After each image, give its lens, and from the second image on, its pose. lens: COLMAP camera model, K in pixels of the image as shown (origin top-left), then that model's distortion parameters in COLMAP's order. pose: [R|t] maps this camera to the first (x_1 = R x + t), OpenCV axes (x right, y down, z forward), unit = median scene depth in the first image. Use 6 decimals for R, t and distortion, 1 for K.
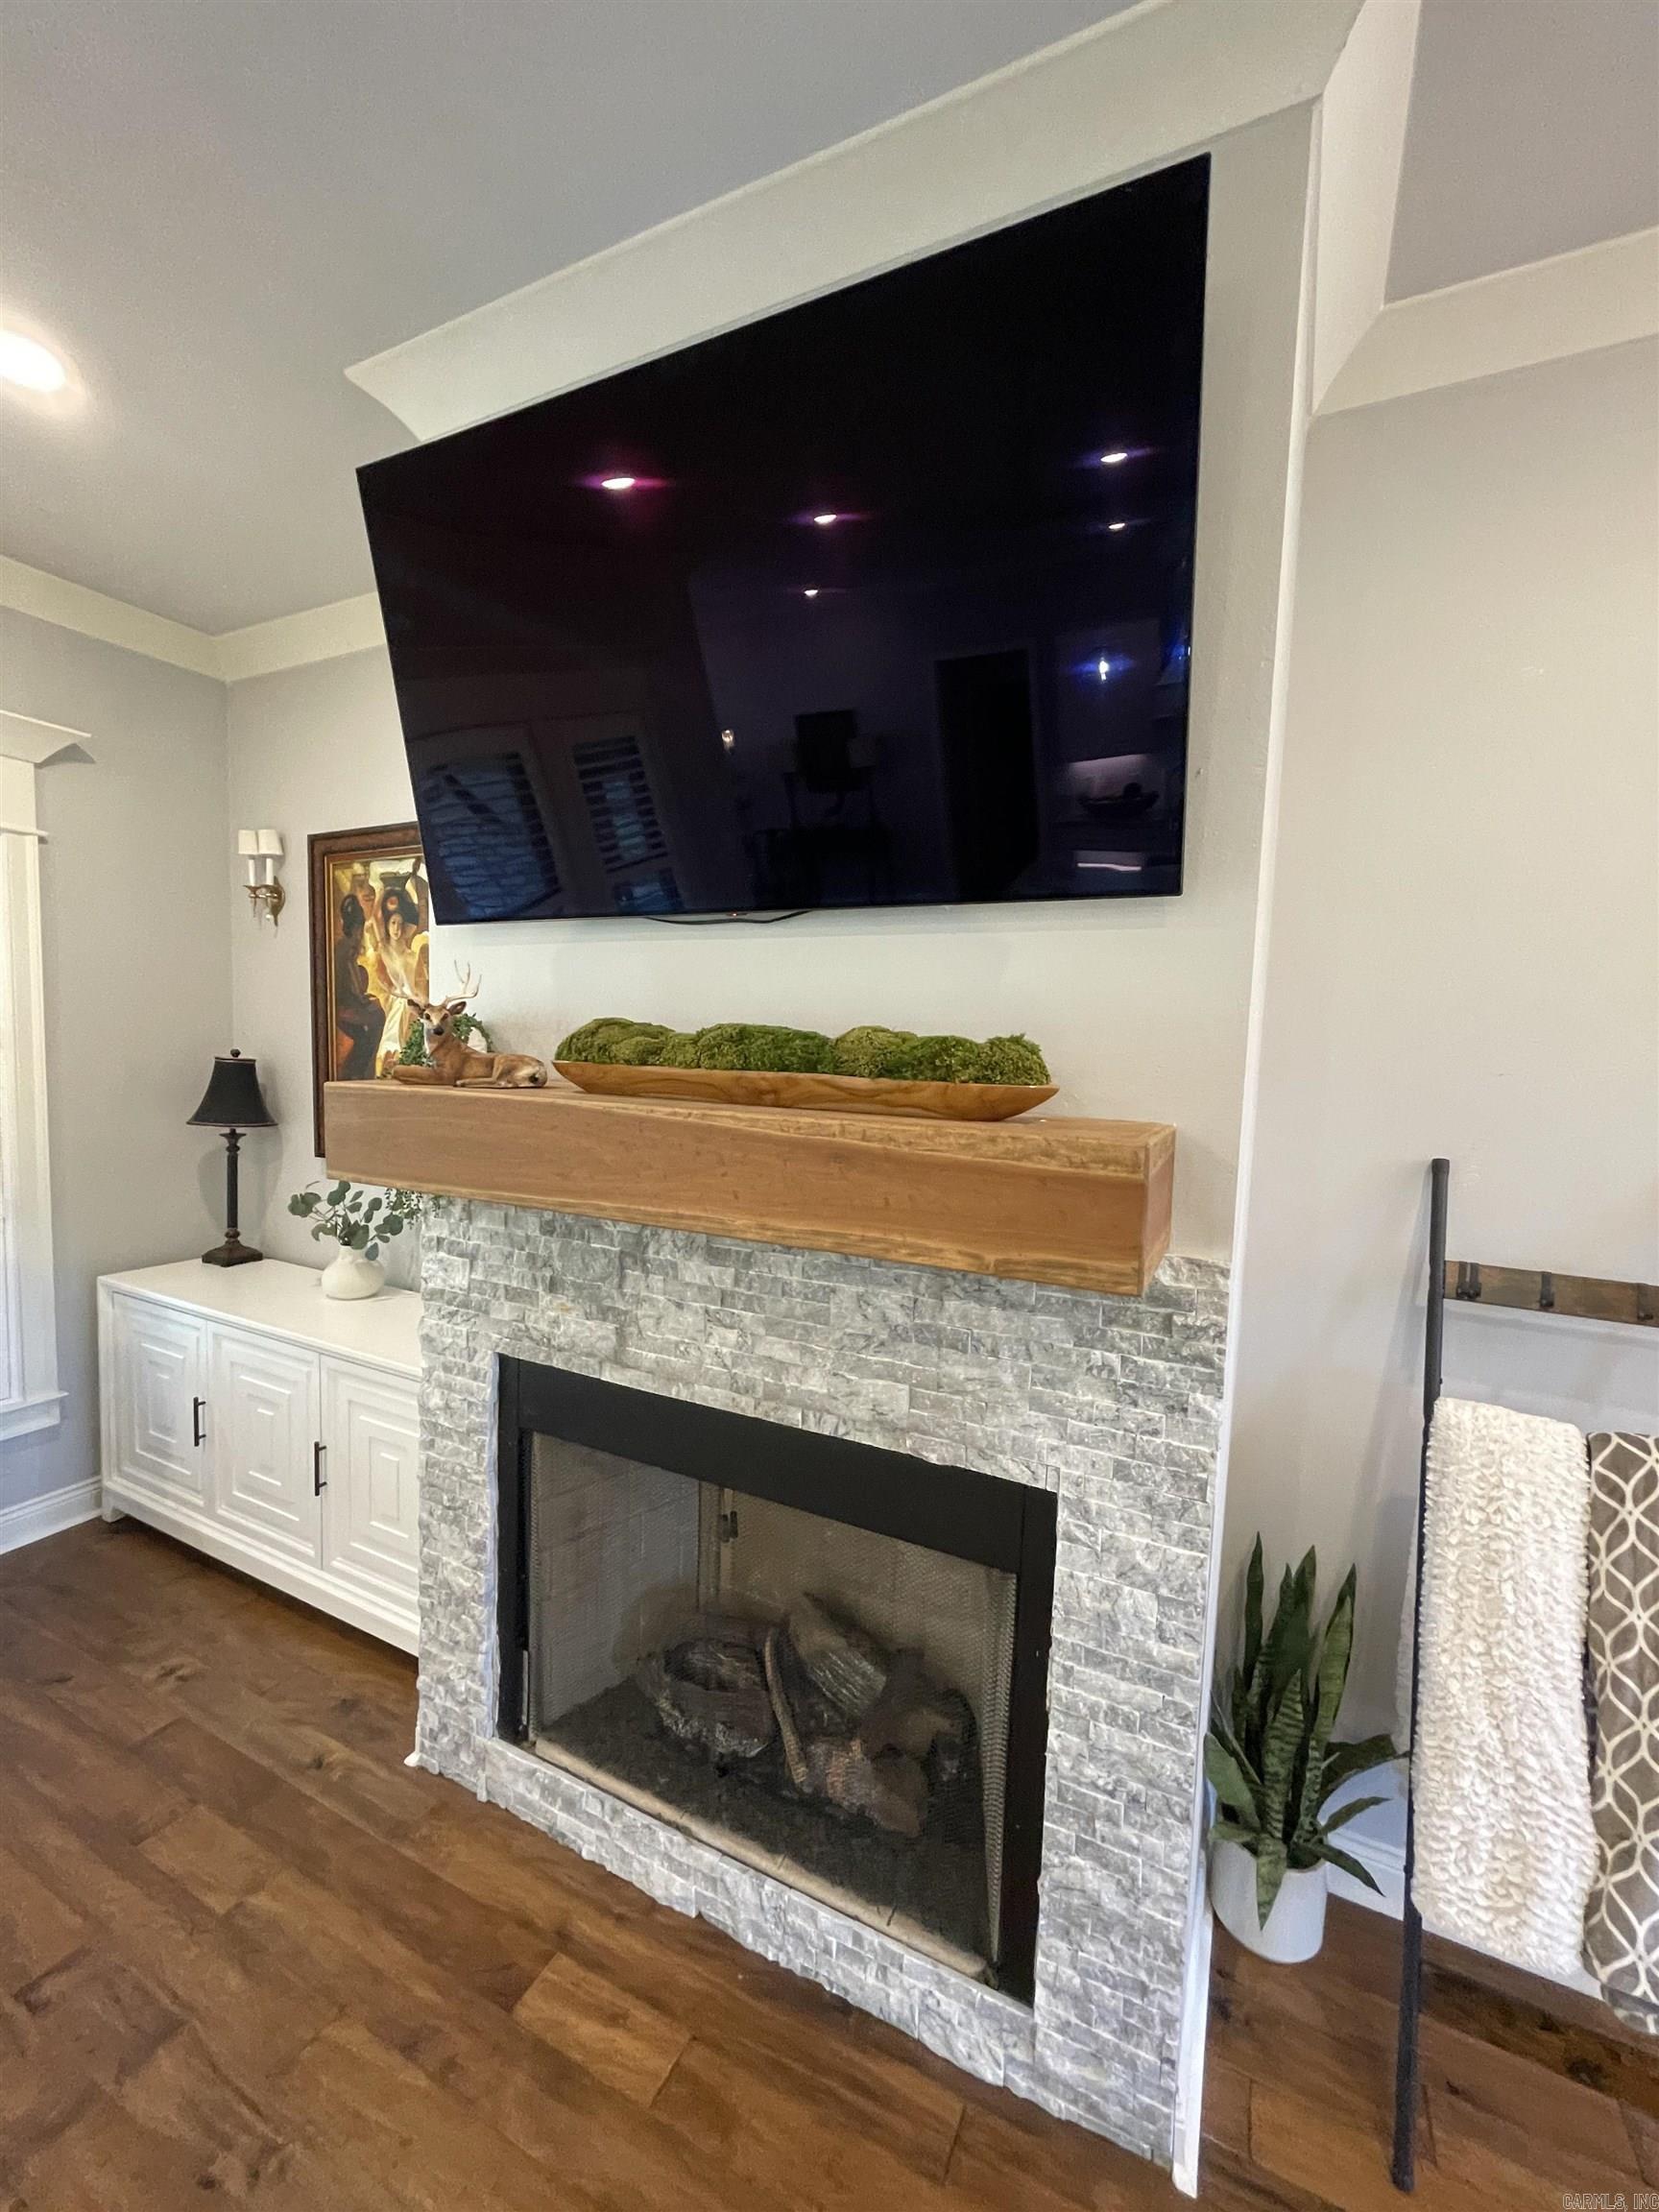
lens RADIAL K [[894.6, 0, 829.5], [0, 894.6, 1106.0], [0, 0, 1]] dist [0.000539, -0.000294]
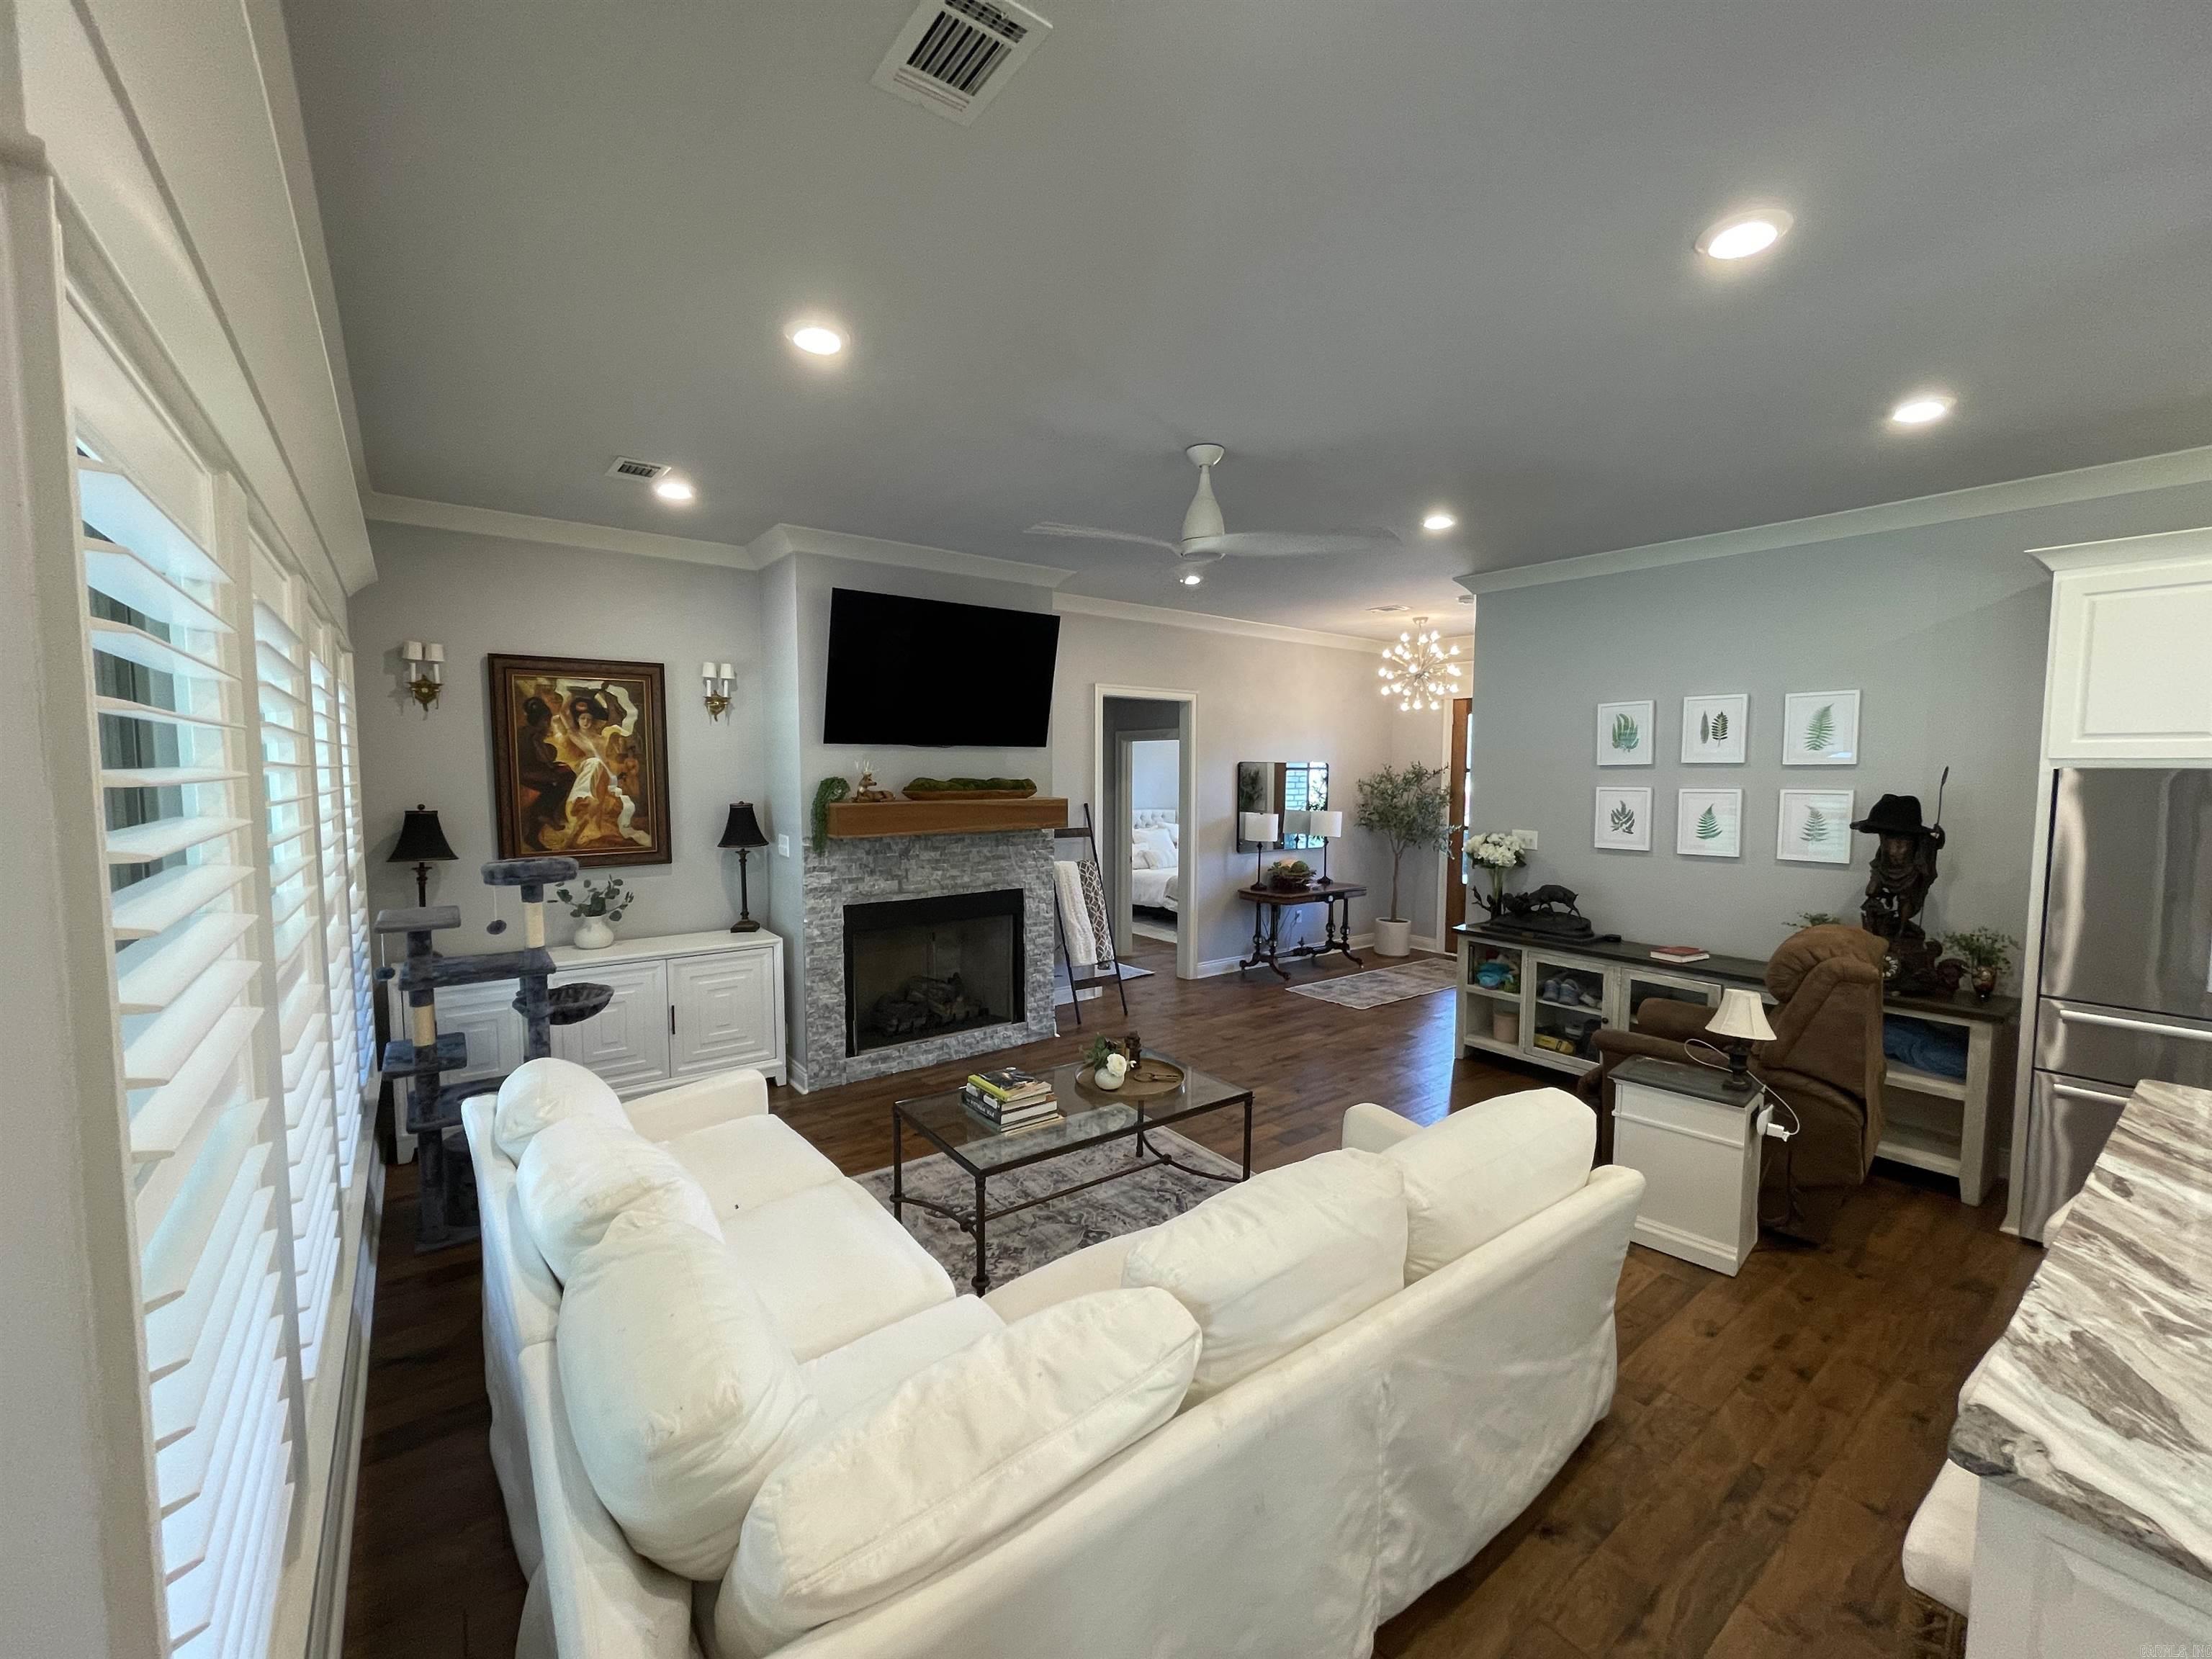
lens RADIAL K [[894.6, 0, 1106.0], [0, 894.6, 829.5], [0, 0, 1]] dist [0.000539, -0.000294]
pose [[0.440222, -0.092848, 0.893076, -2.314599], [0.077449, 0.994859, 0.065253, -0.054849], [-0.894543, 0.040442, 0.445150, -0.844723]]
